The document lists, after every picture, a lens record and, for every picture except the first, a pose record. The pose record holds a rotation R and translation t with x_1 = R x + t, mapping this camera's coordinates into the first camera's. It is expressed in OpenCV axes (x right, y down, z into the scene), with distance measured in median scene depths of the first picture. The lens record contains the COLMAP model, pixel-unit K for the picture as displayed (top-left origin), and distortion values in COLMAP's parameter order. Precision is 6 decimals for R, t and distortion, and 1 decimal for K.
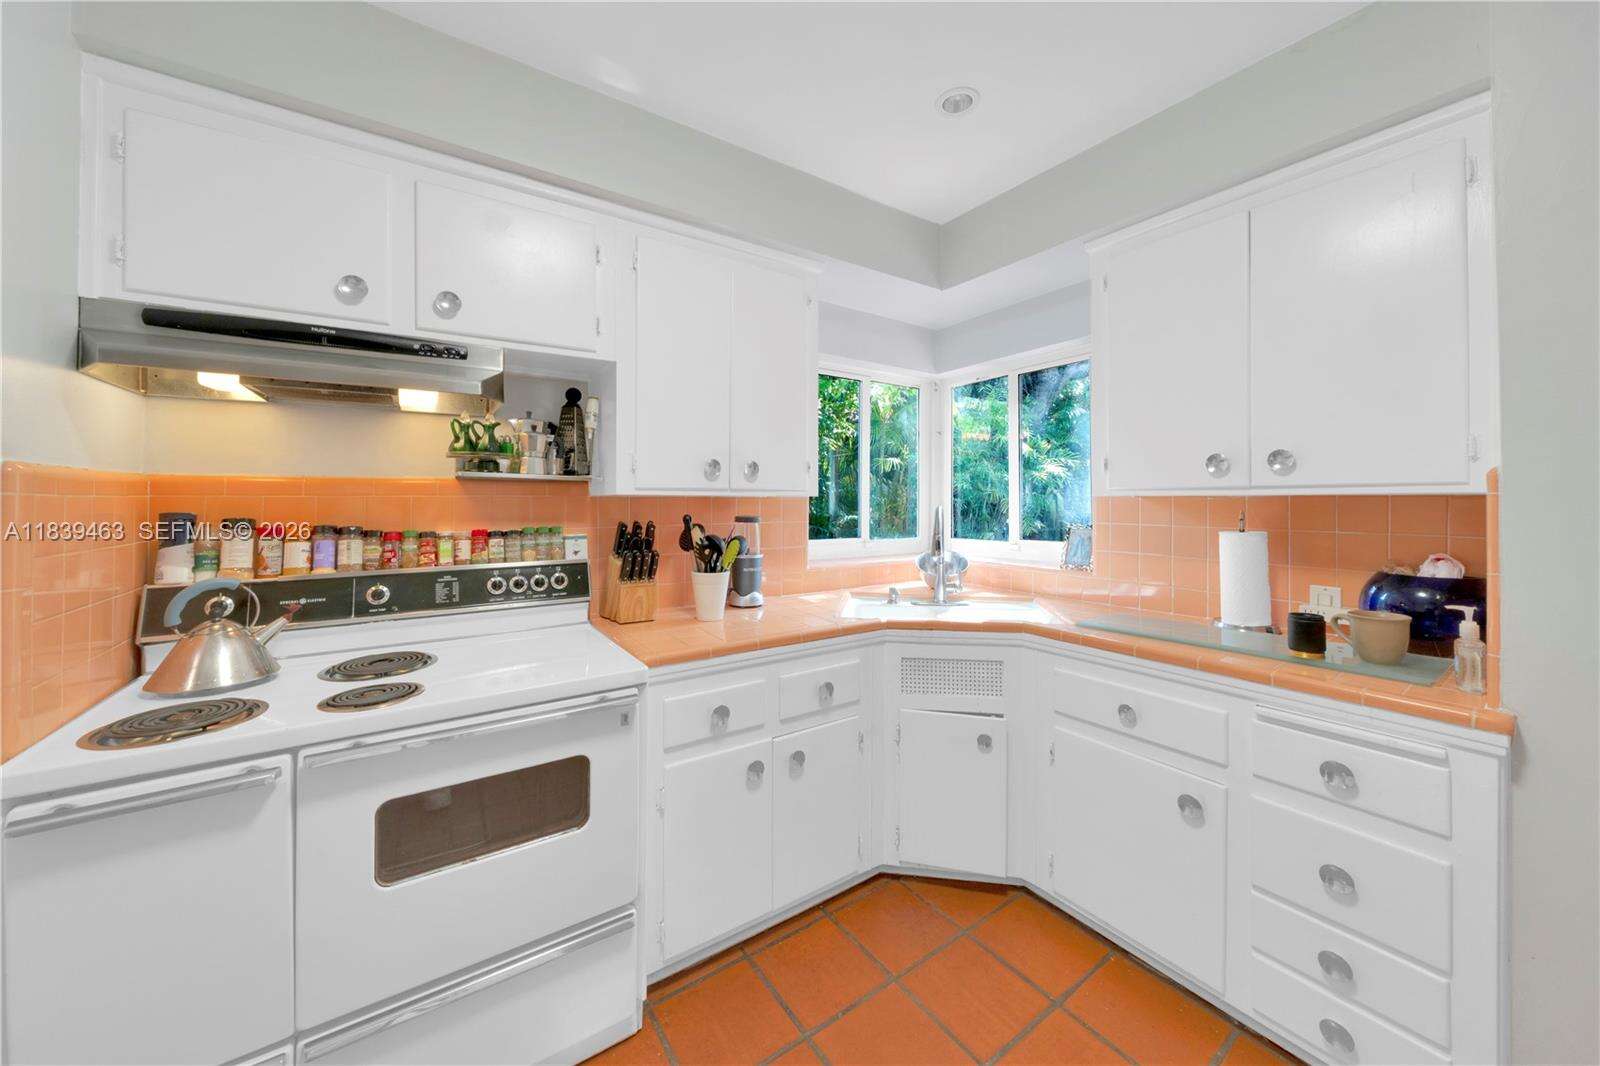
lens RADIAL K [[563.5, 0, 789.1], [0, 563.5, 498.6], [0, 0, 1]] dist [-0.005813, 0.000013]
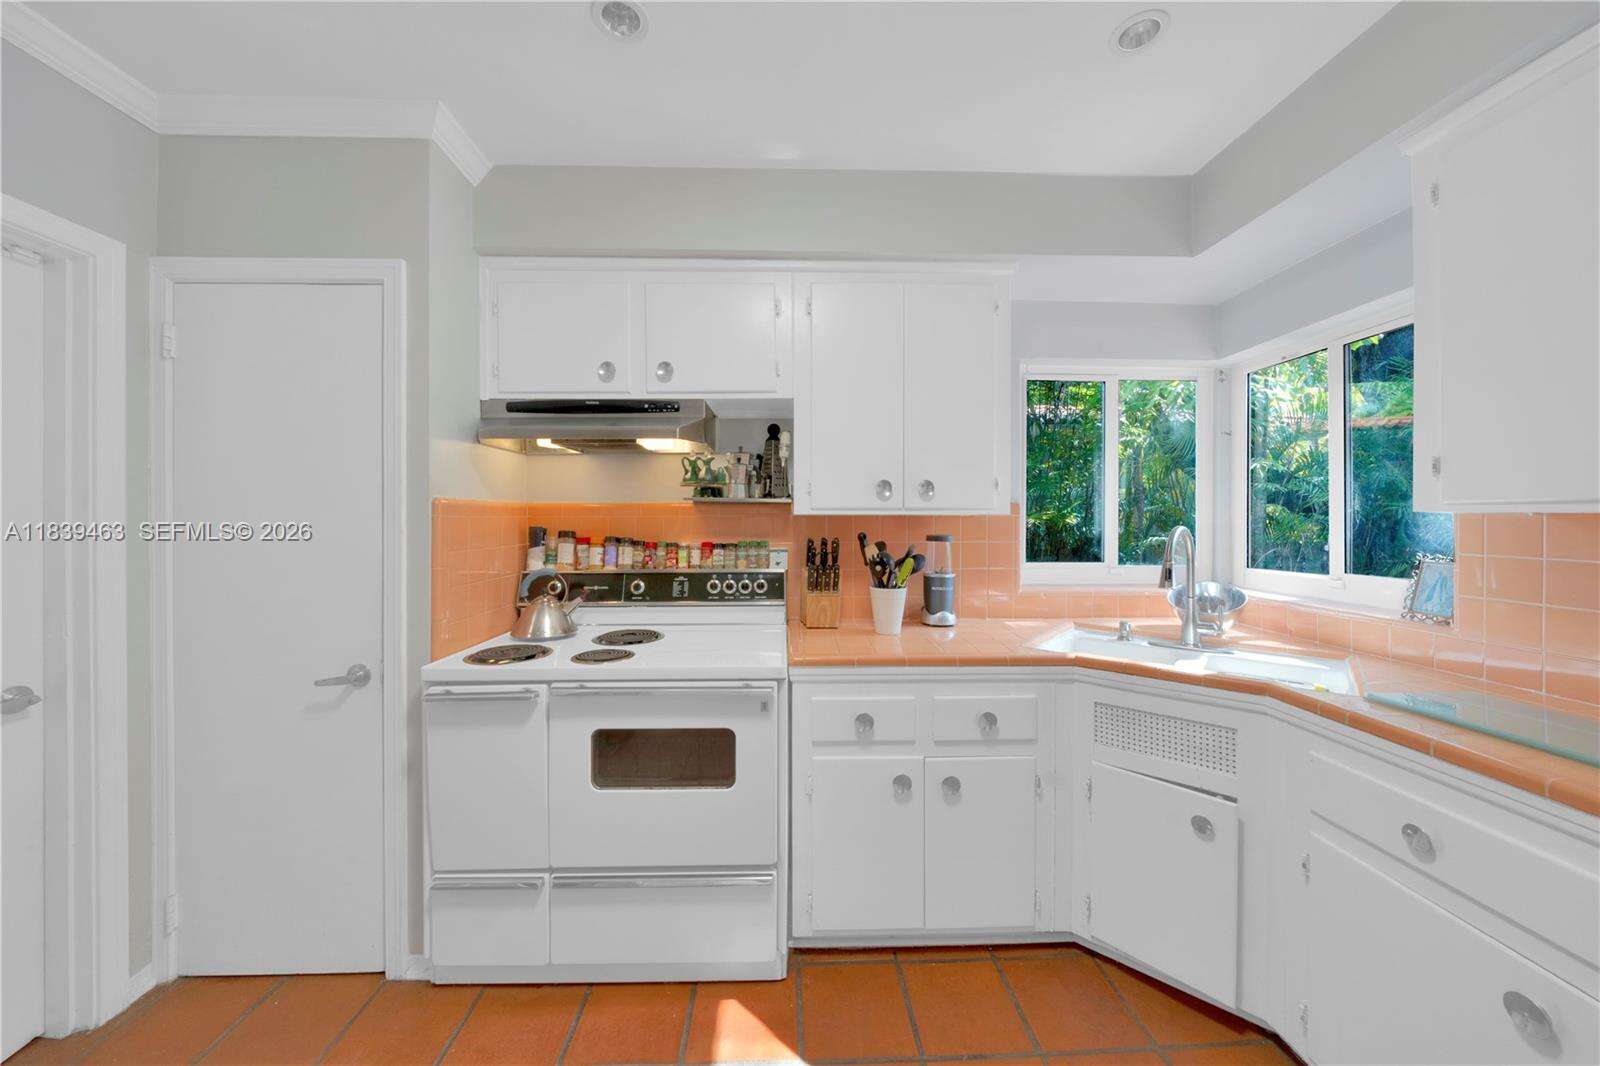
lens RADIAL K [[546.5, 0, 797.1], [0, 546.5, 520.3], [0, 0, 1]] dist [-0.006444, 0.000015]
pose [[0.847578, 0.002488, -0.530664, 0.290008], [0.001158, 0.999978, 0.006538, -0.001907], [0.530669, -0.006156, 0.847557, 0.059870]]
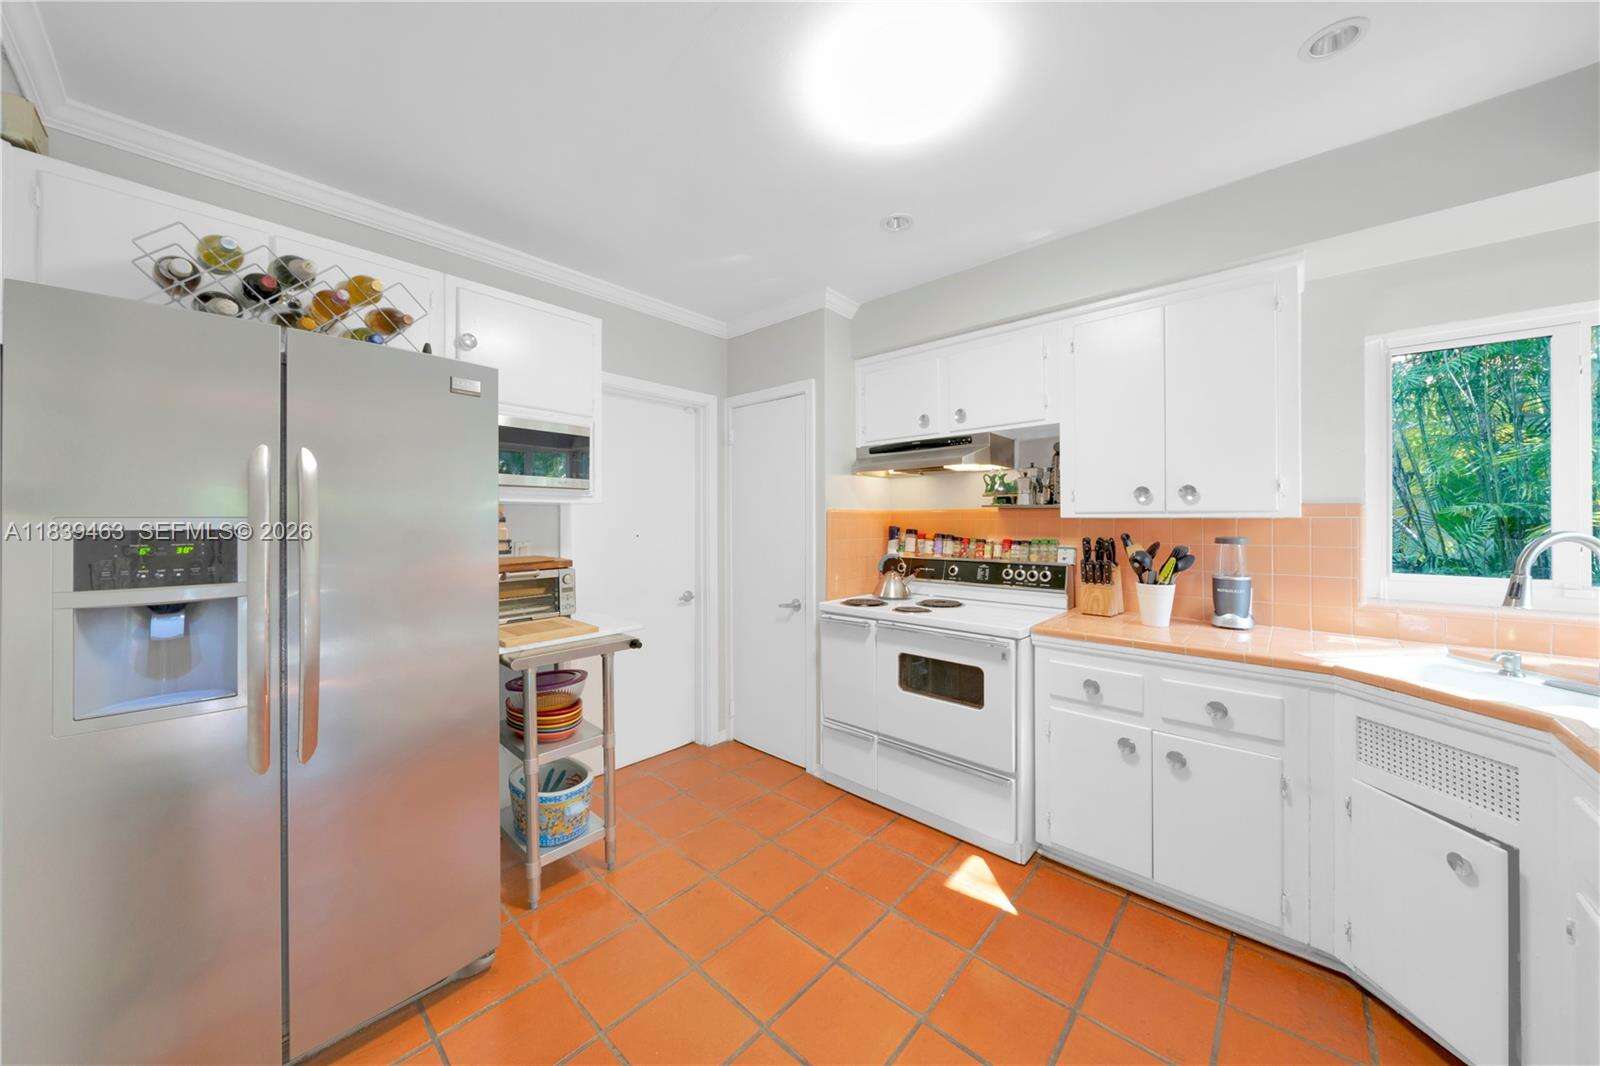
lens RADIAL K [[546.5, 0, 797.1], [0, 546.5, 520.3], [0, 0, 1]] dist [-0.006444, 0.000015]
pose [[0.237734, 0.001842, -0.971328, 0.865927], [0.004181, 0.999987, 0.002920, -0.006520], [0.971321, -0.004756, 0.237724, 0.036547]]
